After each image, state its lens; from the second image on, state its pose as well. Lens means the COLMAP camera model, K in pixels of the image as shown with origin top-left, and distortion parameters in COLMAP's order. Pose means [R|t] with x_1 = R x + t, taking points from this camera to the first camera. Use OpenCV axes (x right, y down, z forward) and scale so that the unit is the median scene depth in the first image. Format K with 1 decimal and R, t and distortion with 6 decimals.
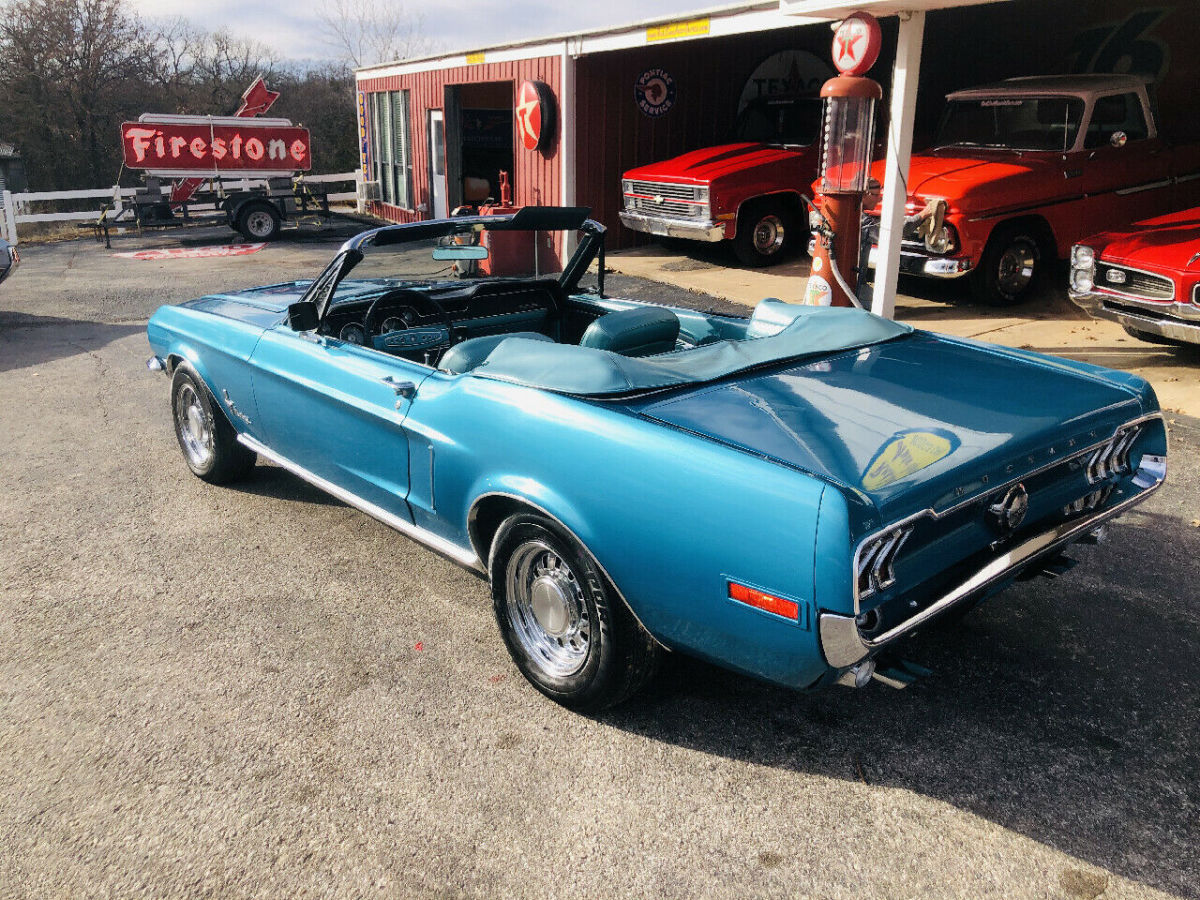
lens RADIAL K [[991.2, 0, 587.5], [0, 991.2, 451.6], [0, 0, 1]] dist [-0.001723, -0.006161]
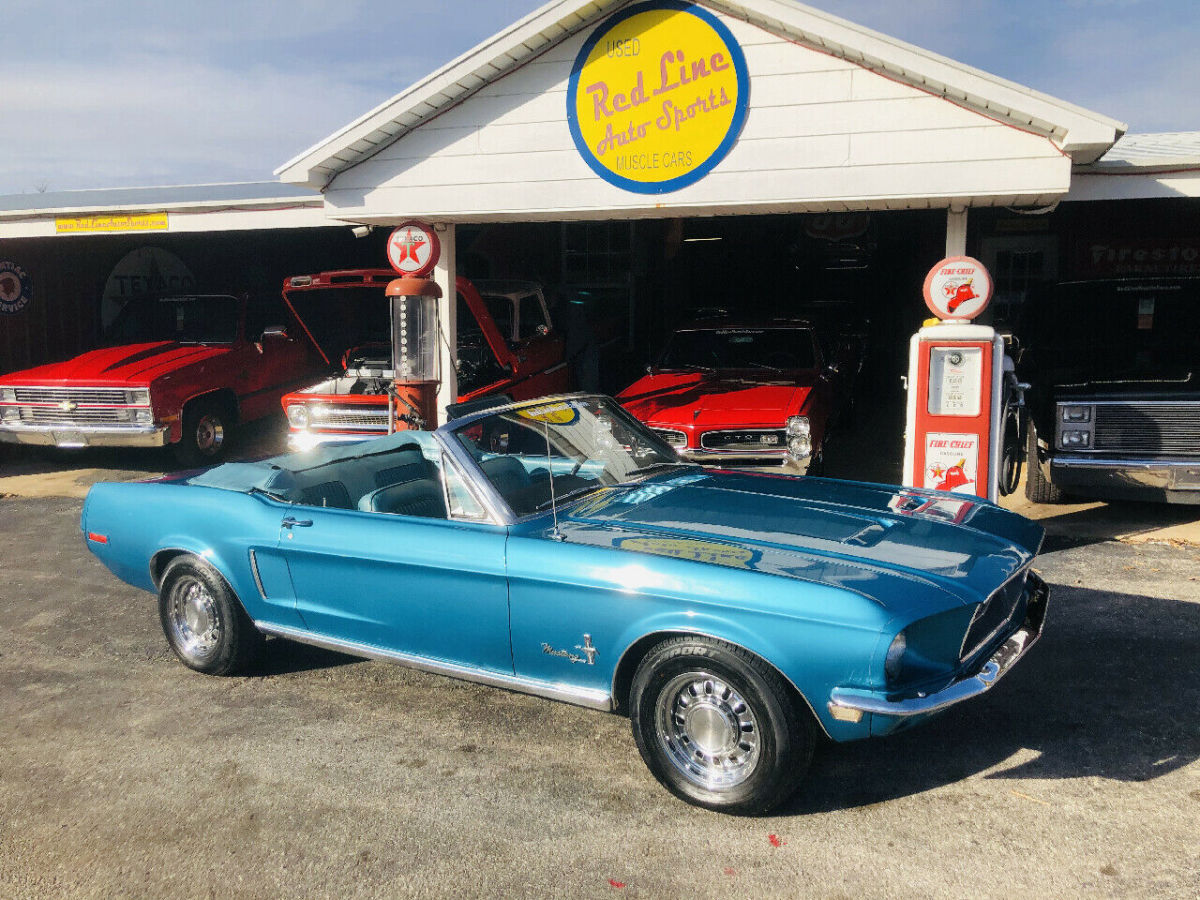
lens RADIAL K [[978.5, 0, 605.9], [0, 978.5, 433.4], [0, 0, 1]] dist [-0.006047, 0.005171]
pose [[0.690386, -0.090123, 0.717805, -0.189400], [0.234113, 0.966652, -0.103803, -0.029938], [-0.684513, 0.239711, 0.688462, 0.089336]]
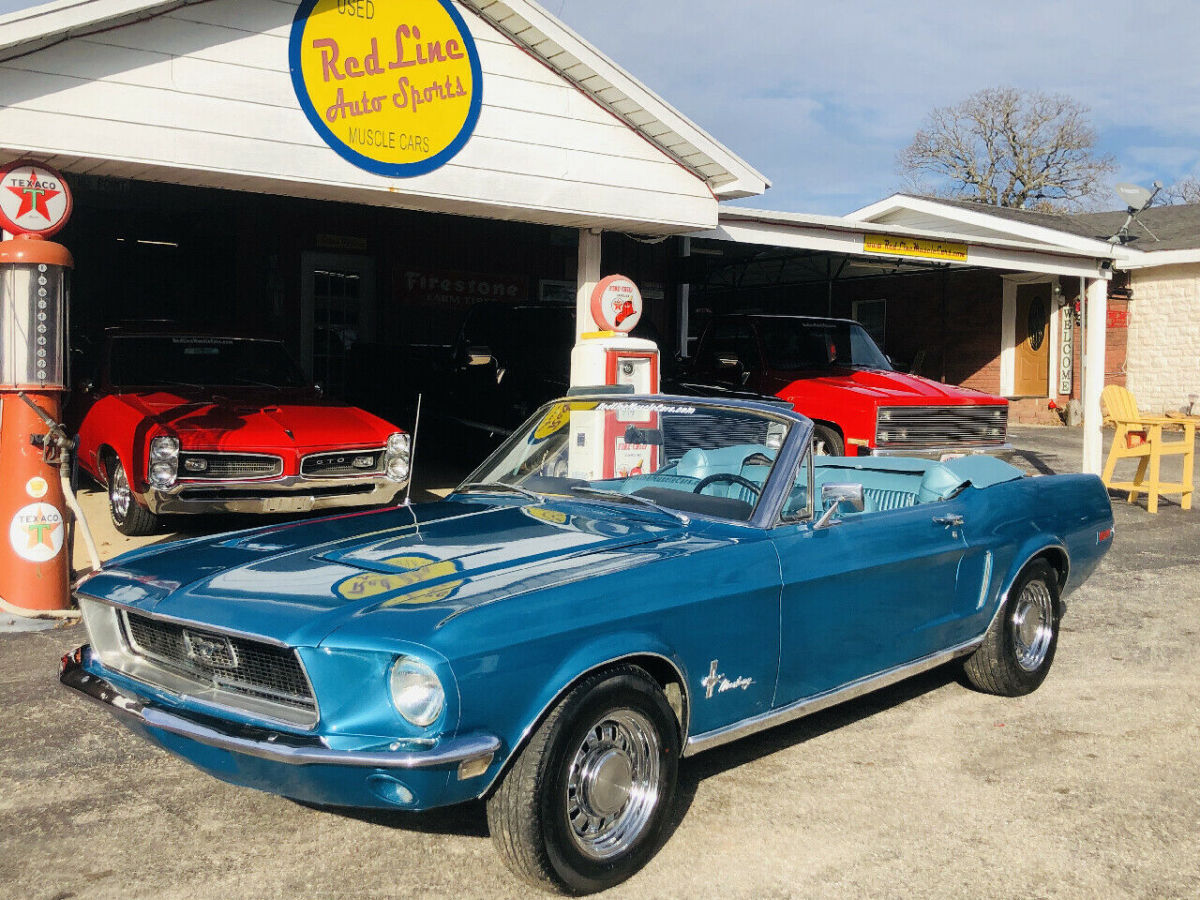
lens RADIAL K [[1312.2, 0, 597.5], [0, 1312.2, 448.5], [0, 0, 1]] dist [0.021078, 0.000000]
pose [[-0.142459, -0.060547, 0.987947, -0.410512], [0.286860, 0.952765, 0.099755, -0.106836], [-0.947321, 0.297613, -0.118362, 0.396836]]
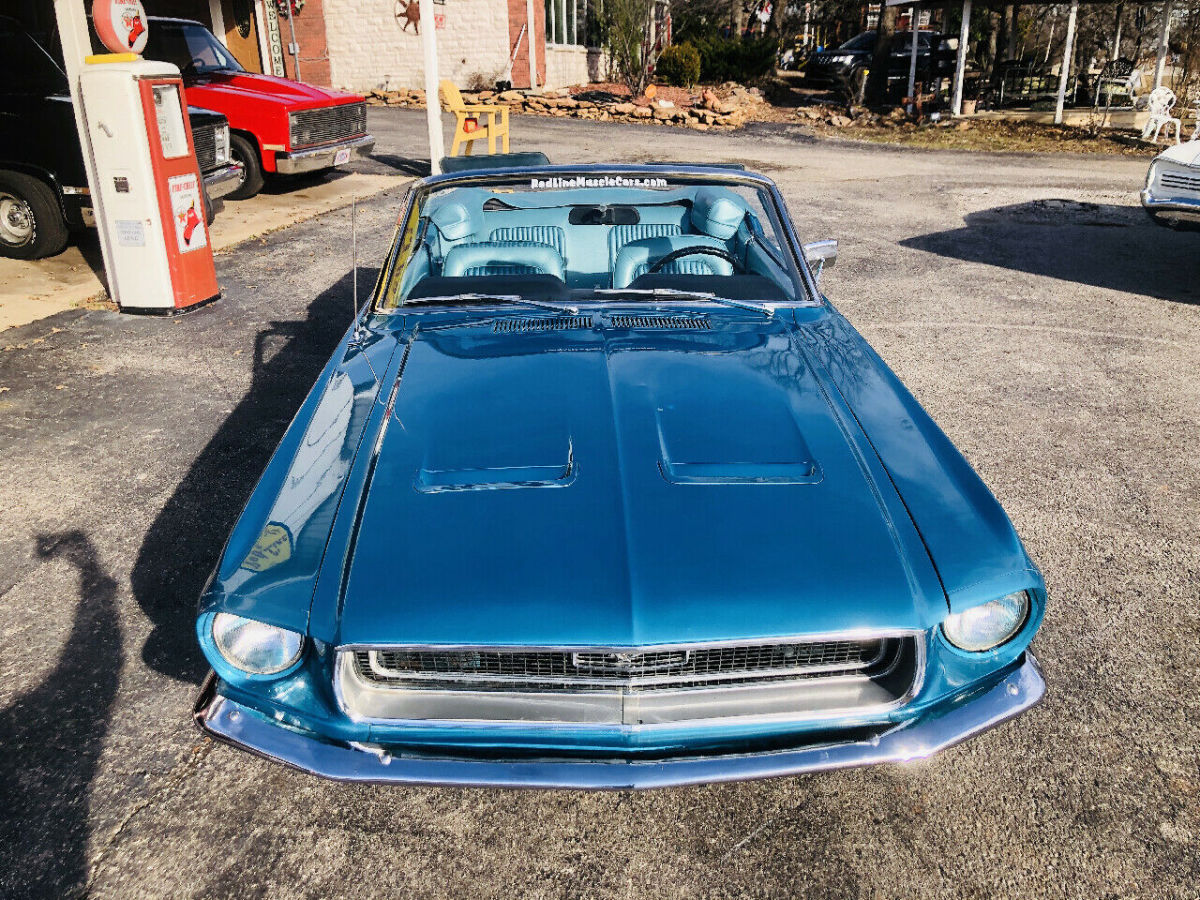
lens RADIAL K [[978.5, 0, 593.6], [0, 978.5, 454.9], [0, 0, 1]] dist [-0.006047, 0.005171]
pose [[-0.776150, -0.237341, 0.584175, -0.202039], [0.199325, 0.786597, 0.584410, -0.169241], [-0.598214, 0.570030, -0.563210, 0.519667]]
